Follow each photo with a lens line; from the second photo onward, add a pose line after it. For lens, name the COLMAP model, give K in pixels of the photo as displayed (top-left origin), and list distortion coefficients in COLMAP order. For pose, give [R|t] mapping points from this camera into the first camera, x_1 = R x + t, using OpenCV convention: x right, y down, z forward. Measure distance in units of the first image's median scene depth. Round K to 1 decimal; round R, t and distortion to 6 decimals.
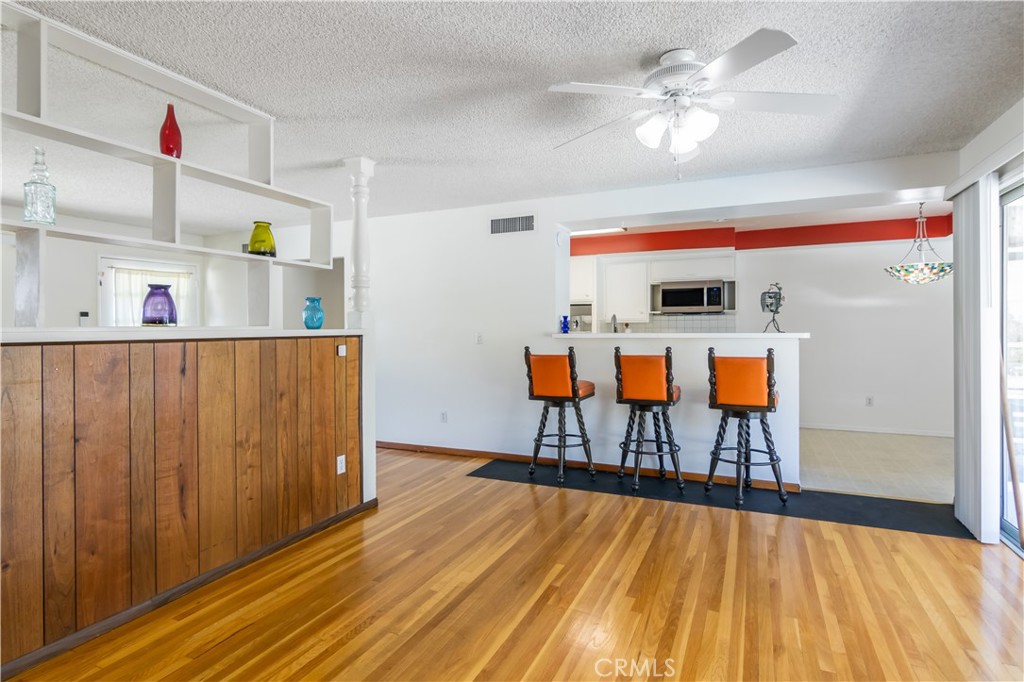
lens RADIAL K [[532.2, 0, 502.4], [0, 532.2, 324.1], [0, 0, 1]] dist [-0.001728, 0.001474]
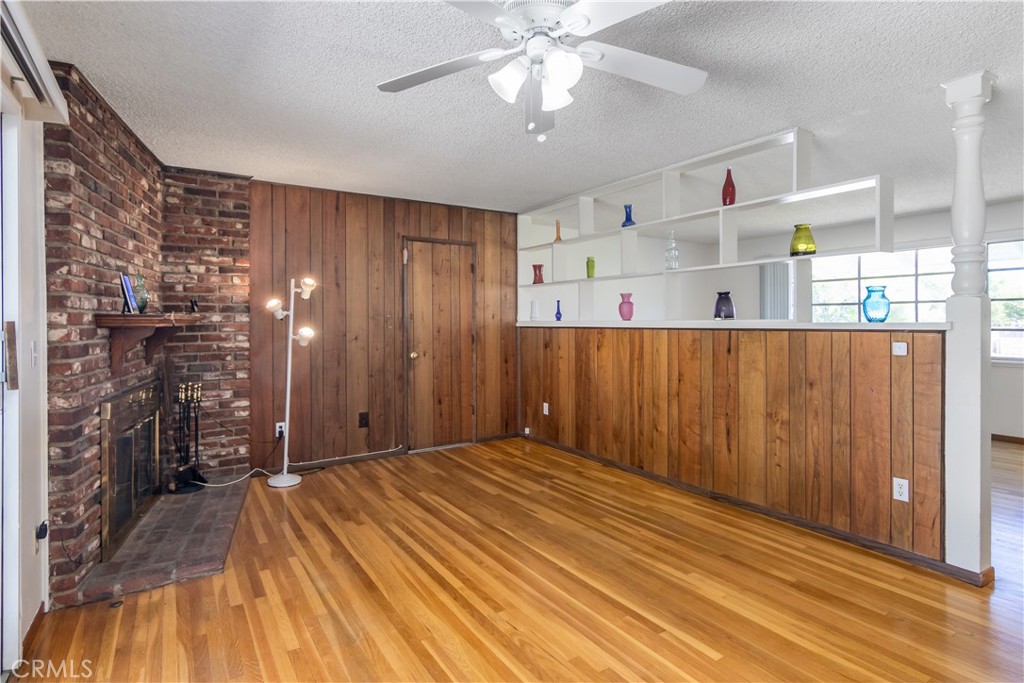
lens RADIAL K [[528.3, 0, 515.9], [0, 528.3, 320.4], [0, 0, 1]] dist [0.006069, 0.001765]
pose [[-0.514670, 0.009306, -0.857338, 0.855466], [0.016609, 0.999862, 0.000882, -0.004167], [0.857227, -0.013785, -0.514754, 1.141553]]
